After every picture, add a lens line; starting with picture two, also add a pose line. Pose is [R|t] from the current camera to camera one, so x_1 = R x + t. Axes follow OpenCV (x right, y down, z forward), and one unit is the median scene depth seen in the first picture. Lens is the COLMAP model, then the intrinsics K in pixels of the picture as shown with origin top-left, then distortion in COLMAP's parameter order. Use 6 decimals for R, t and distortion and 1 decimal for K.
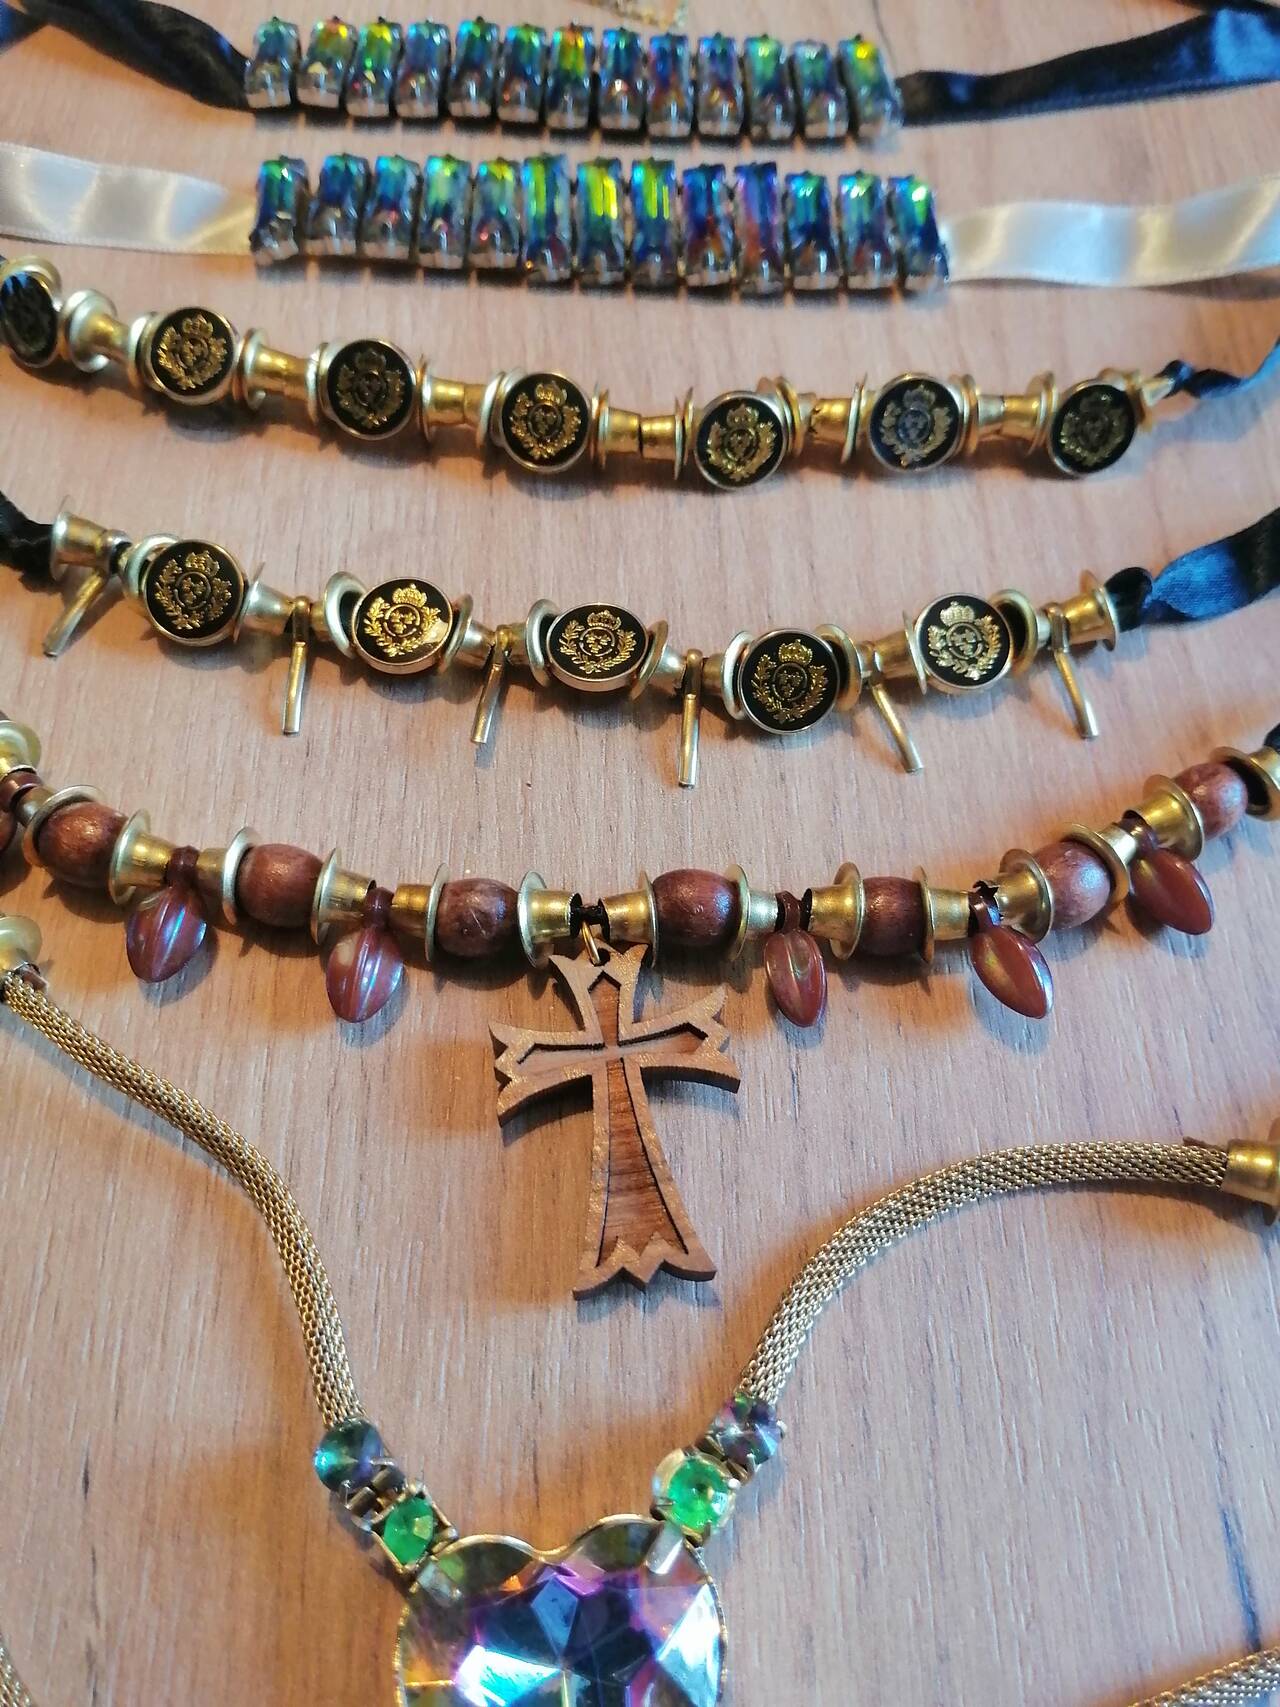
lens RADIAL K [[1427.5, 0, 640.0], [0, 1427.5, 853.5], [0, 0, 1]] dist [0.105657, -0.236708]
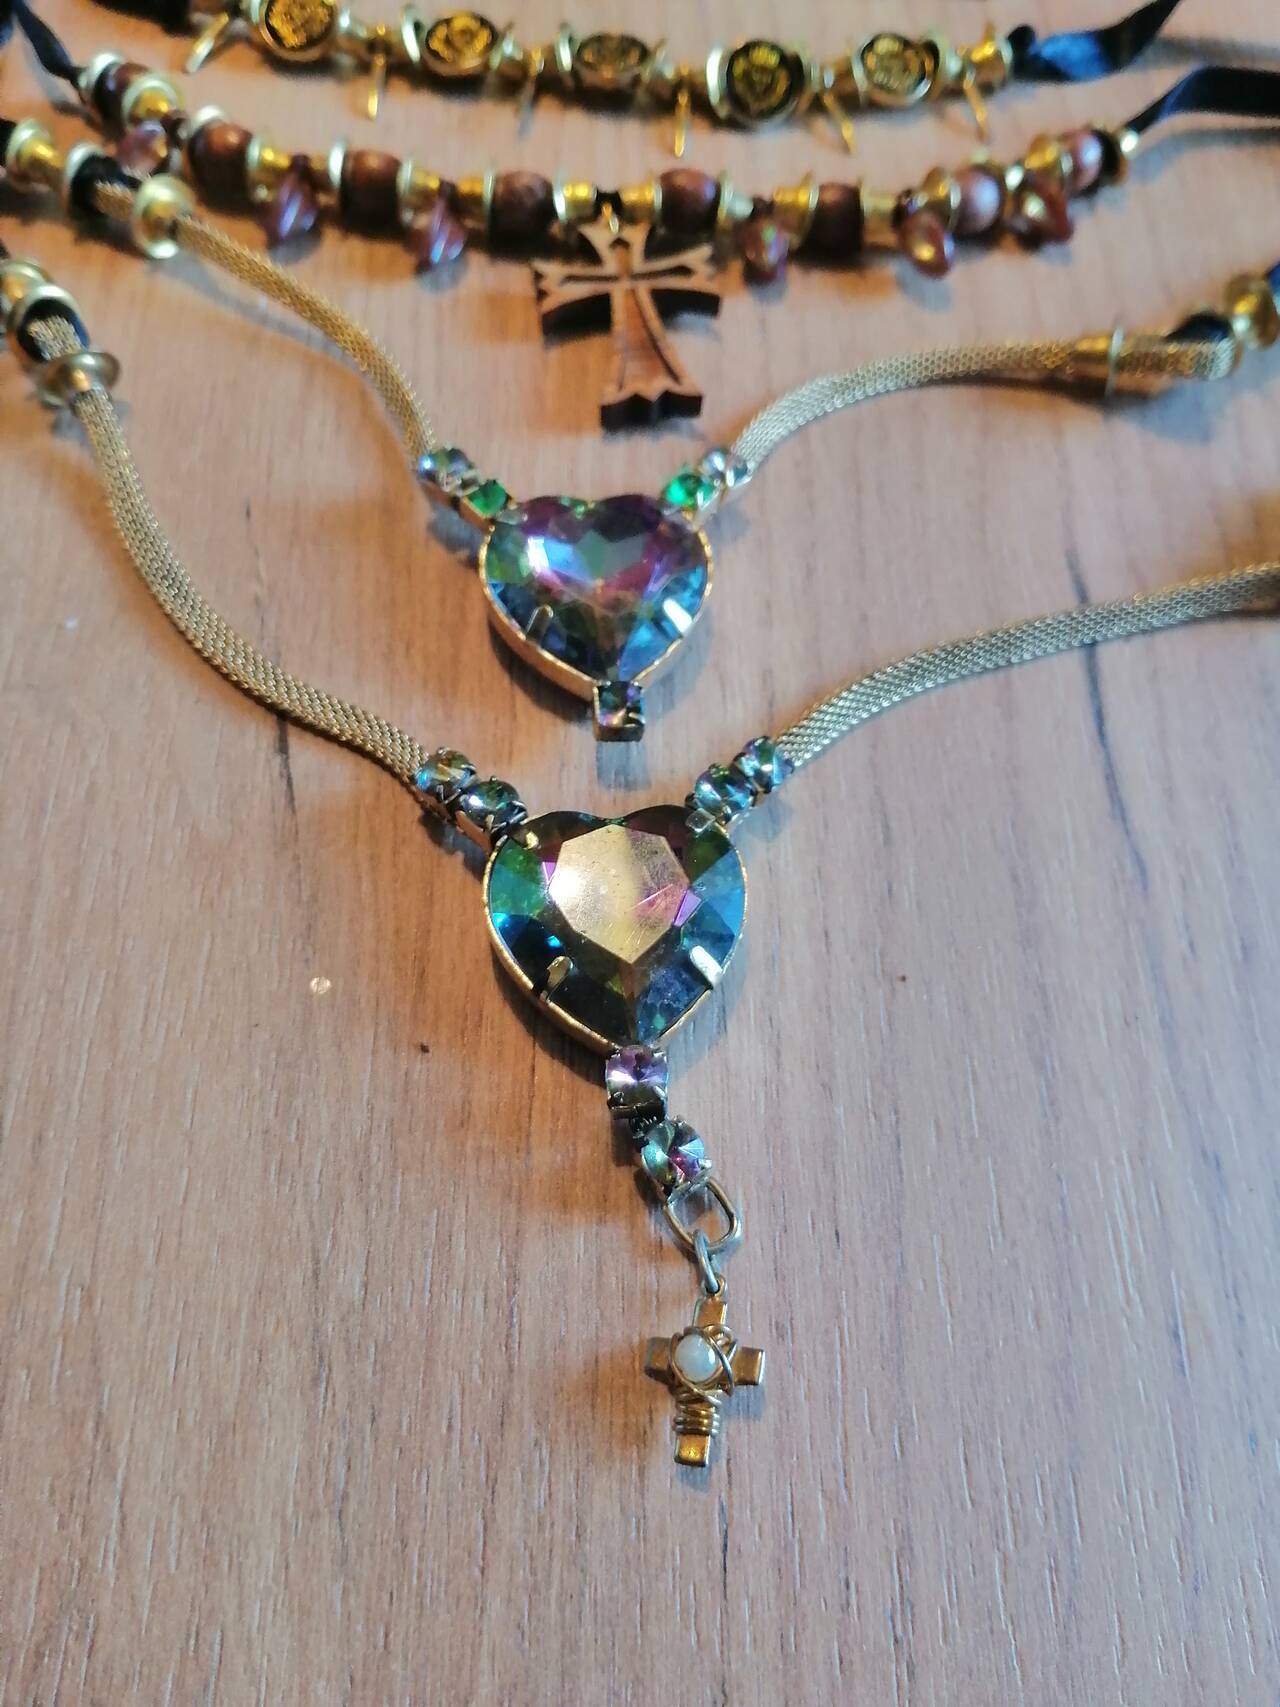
lens RADIAL K [[1427.5, 0, 640.0], [0, 1427.5, 853.5], [0, 0, 1]] dist [0.105657, -0.236708]
pose [[0.999772, 0.005230, 0.020725, -0.027120], [-0.005142, 0.999977, -0.004319, 0.581149], [-0.020747, 0.004211, 0.999776, -0.294643]]
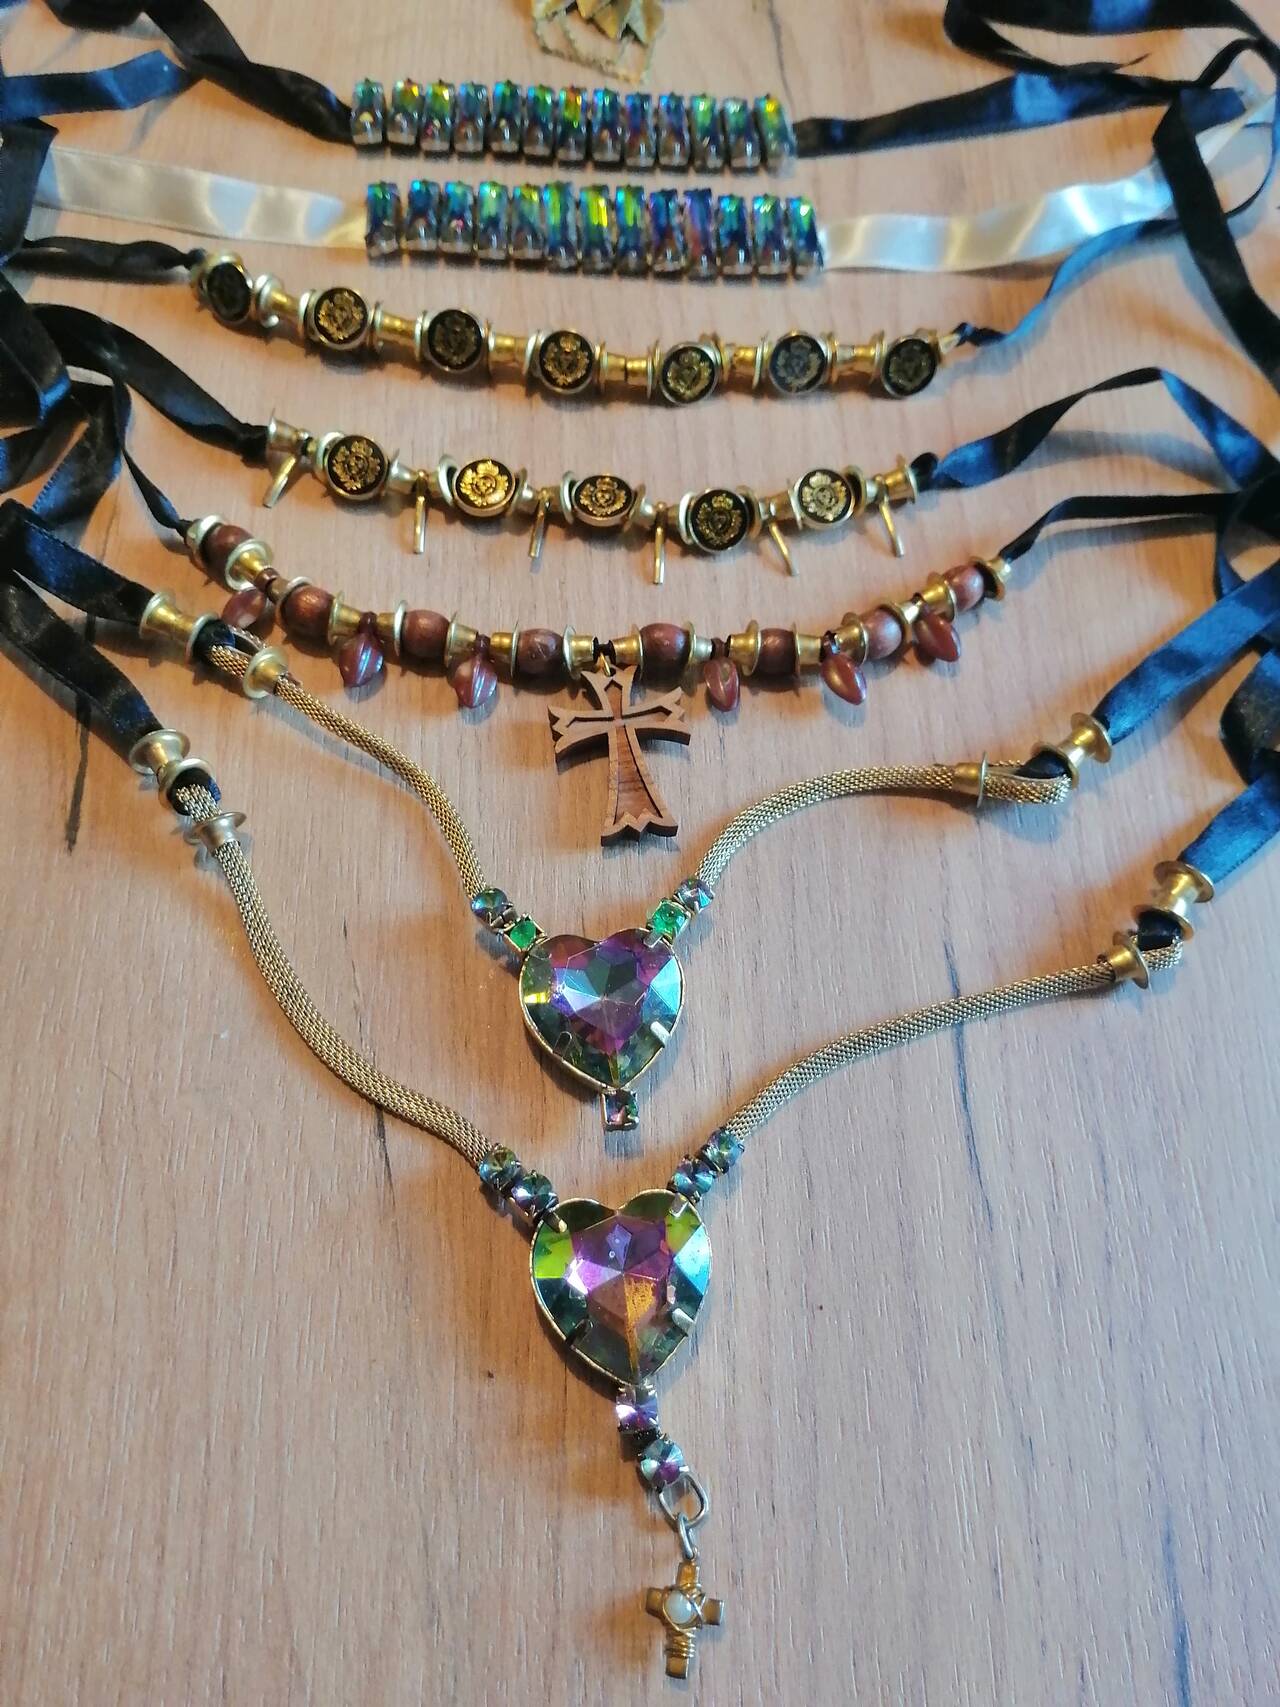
lens RADIAL K [[1398.6, 0, 640.0], [0, 1398.6, 853.5], [0, 0, 1]] dist [0.096402, -0.194766]
pose [[0.999471, -0.008957, 0.031260, -0.041772], [0.007678, 0.999139, 0.040778, 0.198793], [-0.031598, -0.040517, 0.998679, -0.641808]]
